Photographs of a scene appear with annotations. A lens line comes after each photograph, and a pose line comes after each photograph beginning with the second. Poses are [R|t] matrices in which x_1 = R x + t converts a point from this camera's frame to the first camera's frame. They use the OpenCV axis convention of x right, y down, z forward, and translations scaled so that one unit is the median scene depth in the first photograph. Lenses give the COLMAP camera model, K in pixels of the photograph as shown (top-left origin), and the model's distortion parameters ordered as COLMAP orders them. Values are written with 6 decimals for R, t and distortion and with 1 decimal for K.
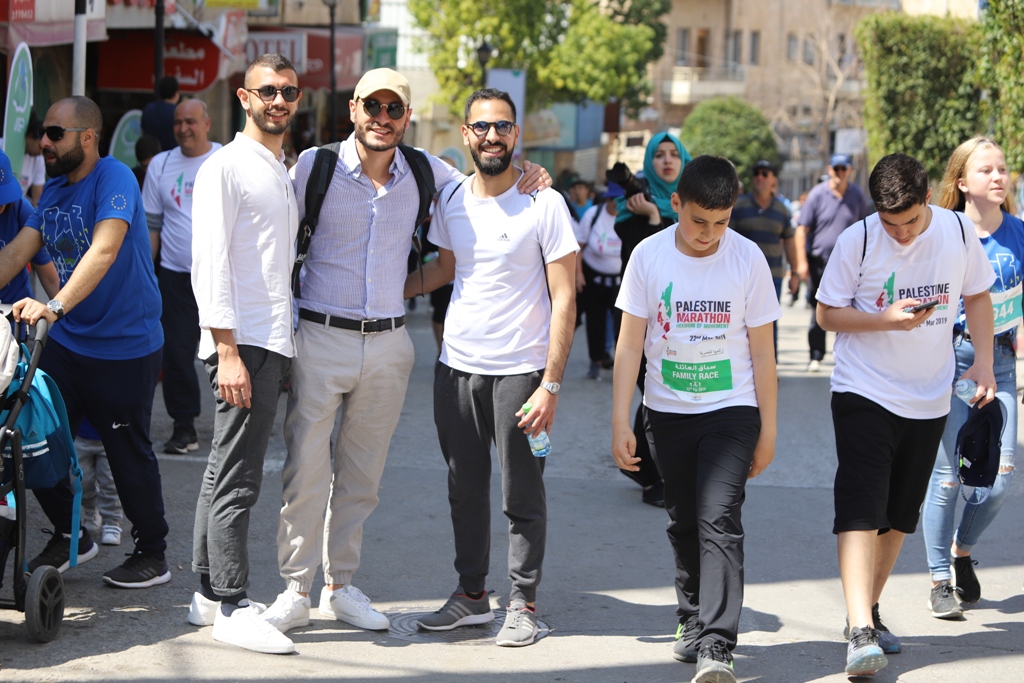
lens RADIAL K [[2089.4, 0, 512.0], [0, 2089.4, 341.5], [0, 0, 1]] dist [-0.257647, 0.043410]
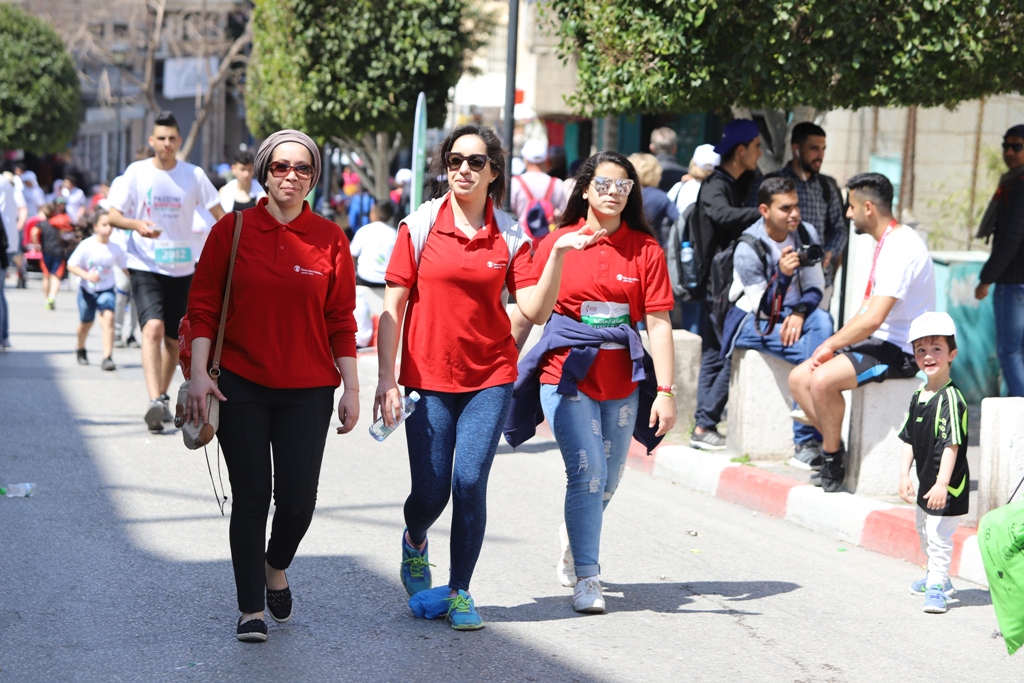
lens RADIAL K [[2886.2, 0, 512.0], [0, 2886.2, 341.5], [0, 0, 1]] dist [0.036607, 1.008301]
pose [[0.960587, -0.028062, 0.276560, 0.005933], [0.029819, 0.999553, -0.002147, -0.008041], [-0.276376, 0.010309, 0.960994, 0.100624]]
